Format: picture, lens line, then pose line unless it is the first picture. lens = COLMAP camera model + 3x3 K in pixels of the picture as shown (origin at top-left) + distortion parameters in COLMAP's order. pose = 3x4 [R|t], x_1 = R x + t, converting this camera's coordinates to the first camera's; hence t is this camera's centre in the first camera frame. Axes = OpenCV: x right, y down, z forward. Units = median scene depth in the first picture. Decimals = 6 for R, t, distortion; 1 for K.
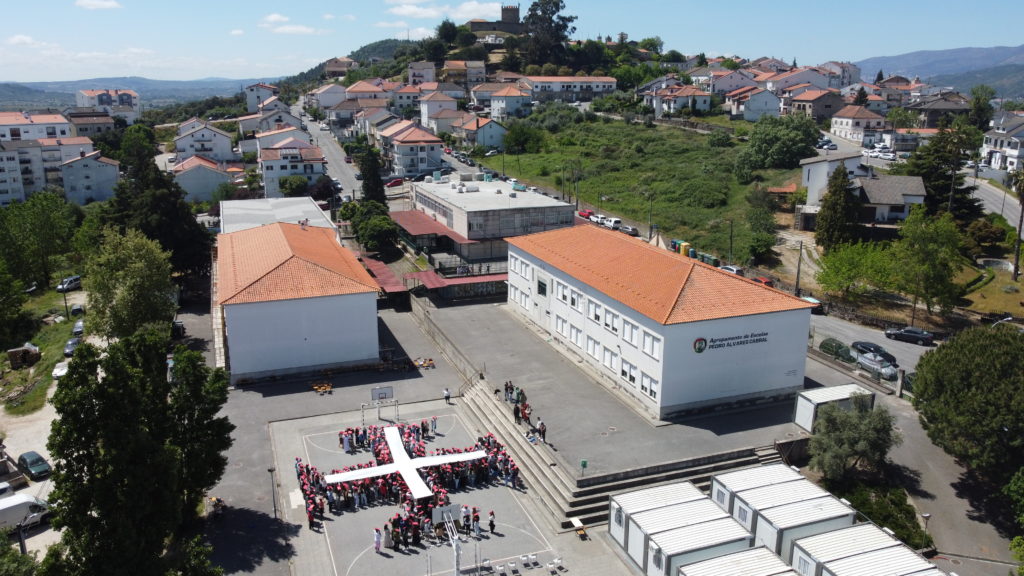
lens RADIAL K [[772.6, 0, 507.5], [0, 772.6, 291.6], [0, 0, 1]] dist [-0.005376, -0.006948]
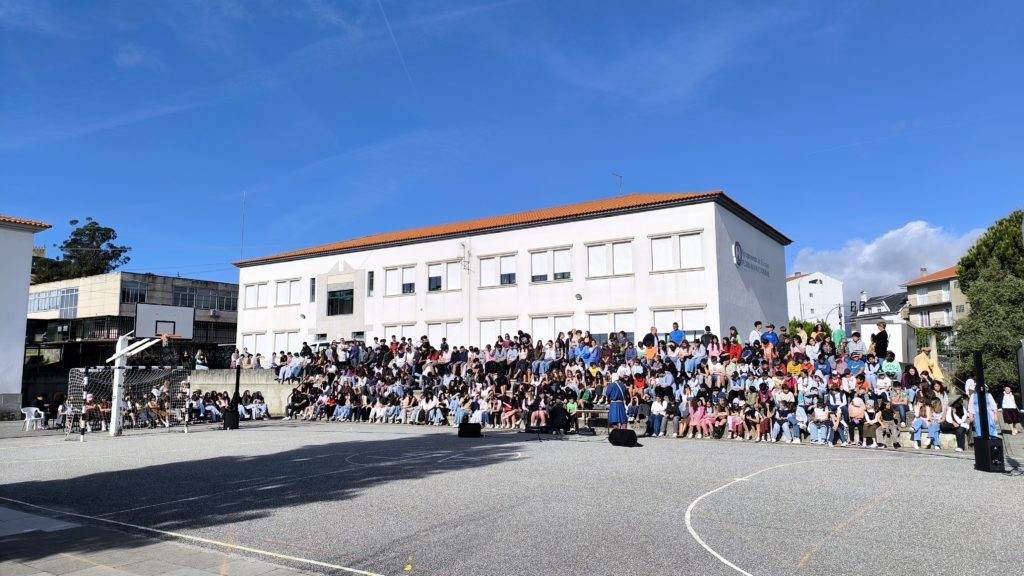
lens RADIAL K [[691.3, 0, 516.3], [0, 691.3, 283.2], [0, 0, 1]] dist [0.021584, -0.018311]
pose [[0.796718, 0.071825, 0.600068, -0.064536], [0.166275, 0.928542, -0.331908, 0.069286], [-0.581027, 0.364213, 0.727843, 0.194103]]
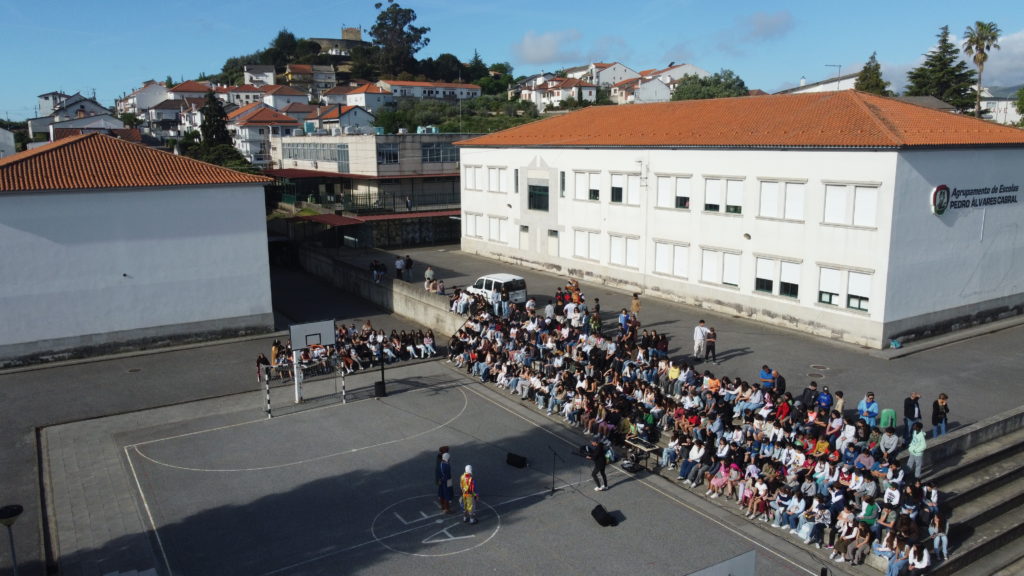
lens RADIAL K [[772.6, 0, 510.6], [0, 772.6, 286.1], [0, 0, 1]] dist [-0.005376, -0.006948]
pose [[0.976289, -0.049447, 0.210747, -0.041242], [0.065655, 0.995341, -0.070613, 0.040368], [-0.206274, 0.082775, 0.974987, 0.153723]]
